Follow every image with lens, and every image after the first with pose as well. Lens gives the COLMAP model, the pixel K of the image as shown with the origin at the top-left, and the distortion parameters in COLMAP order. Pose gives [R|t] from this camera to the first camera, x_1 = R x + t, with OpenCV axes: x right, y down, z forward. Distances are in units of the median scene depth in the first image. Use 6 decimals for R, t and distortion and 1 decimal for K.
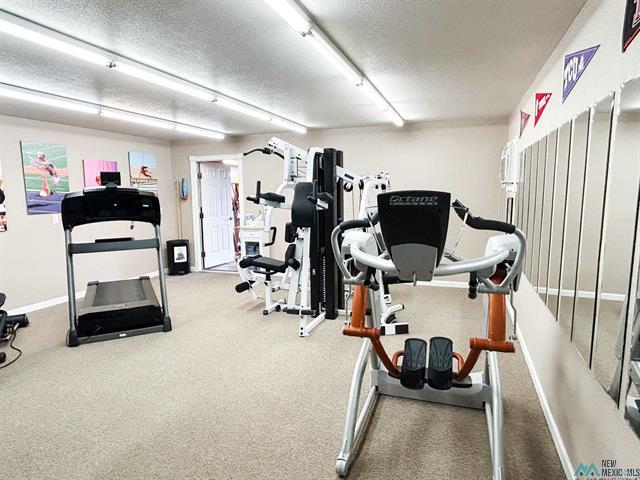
lens RADIAL K [[398.2, 0, 321.2], [0, 398.2, 241.6], [0, 0, 1]] dist [-0.003364, -0.002461]
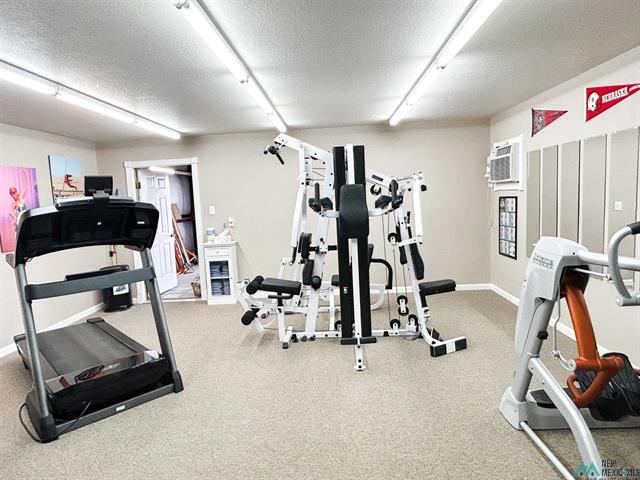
lens RADIAL K [[398.2, 0, 321.2], [0, 398.2, 241.6], [0, 0, 1]] dist [-0.003364, -0.002461]
pose [[0.957102, -0.065868, 0.282166, -0.289449], [0.072795, 0.997247, -0.014125, -0.019041], [-0.280459, 0.034059, 0.959262, 0.186726]]
